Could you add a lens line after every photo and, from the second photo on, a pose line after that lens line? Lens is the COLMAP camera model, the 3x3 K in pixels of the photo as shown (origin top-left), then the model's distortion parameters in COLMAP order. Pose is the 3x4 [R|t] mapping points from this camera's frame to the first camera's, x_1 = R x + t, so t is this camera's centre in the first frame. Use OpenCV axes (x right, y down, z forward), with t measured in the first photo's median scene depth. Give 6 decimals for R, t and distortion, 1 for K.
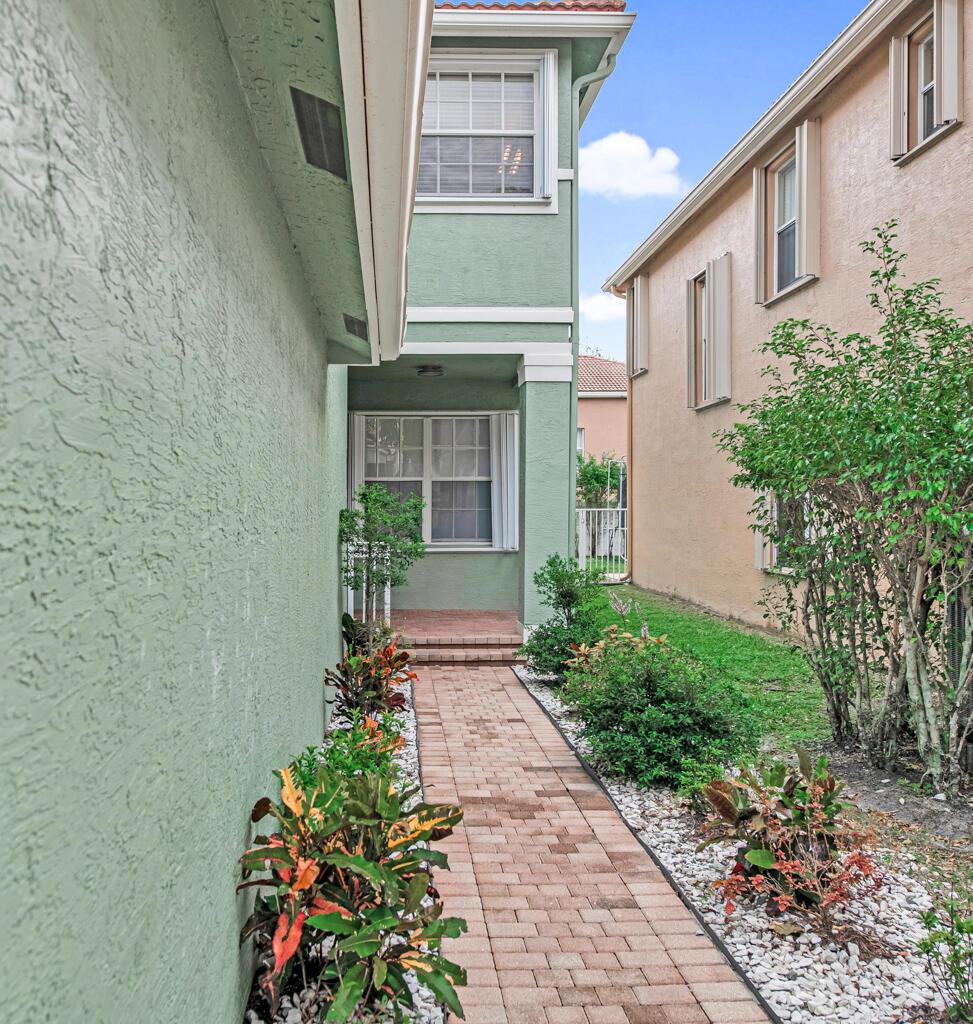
lens RADIAL K [[895.3, 0, 486.5], [0, 895.3, 512.0], [0, 0, 1]] dist [0.007055, 0.001285]
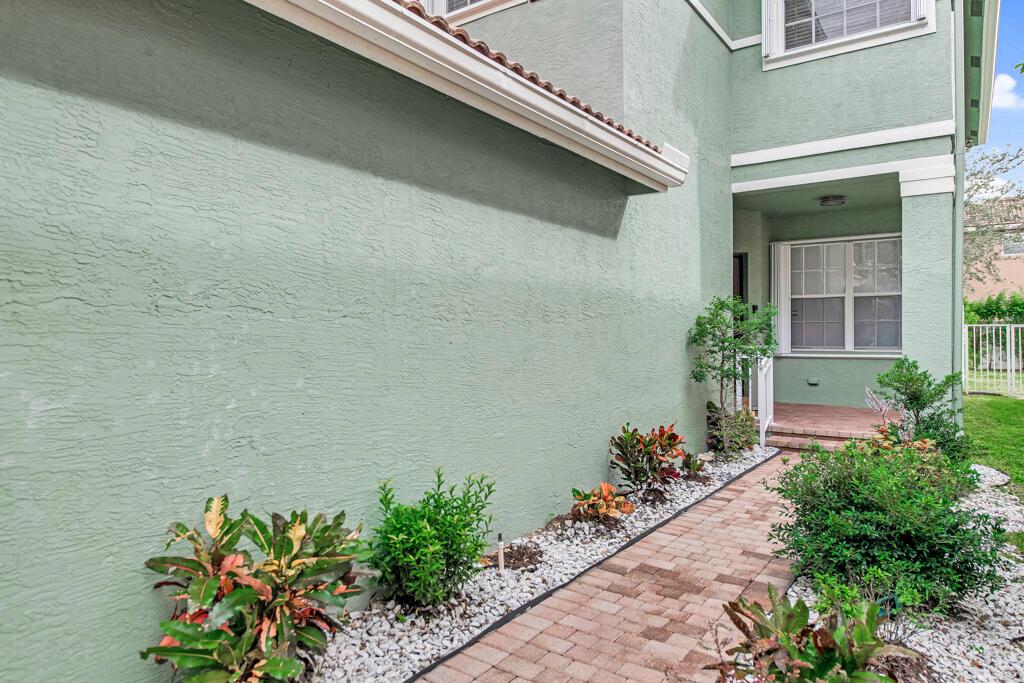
lens RADIAL K [[633.5, 0, 512.0], [0, 633.5, 341.5], [0, 0, 1]] dist [-0.017517, 0.000373]
pose [[0.792168, 0.006163, -0.610272, 0.135816], [0.005826, 0.999827, 0.017660, 0.010786], [0.610275, -0.017546, 0.791995, 0.118816]]
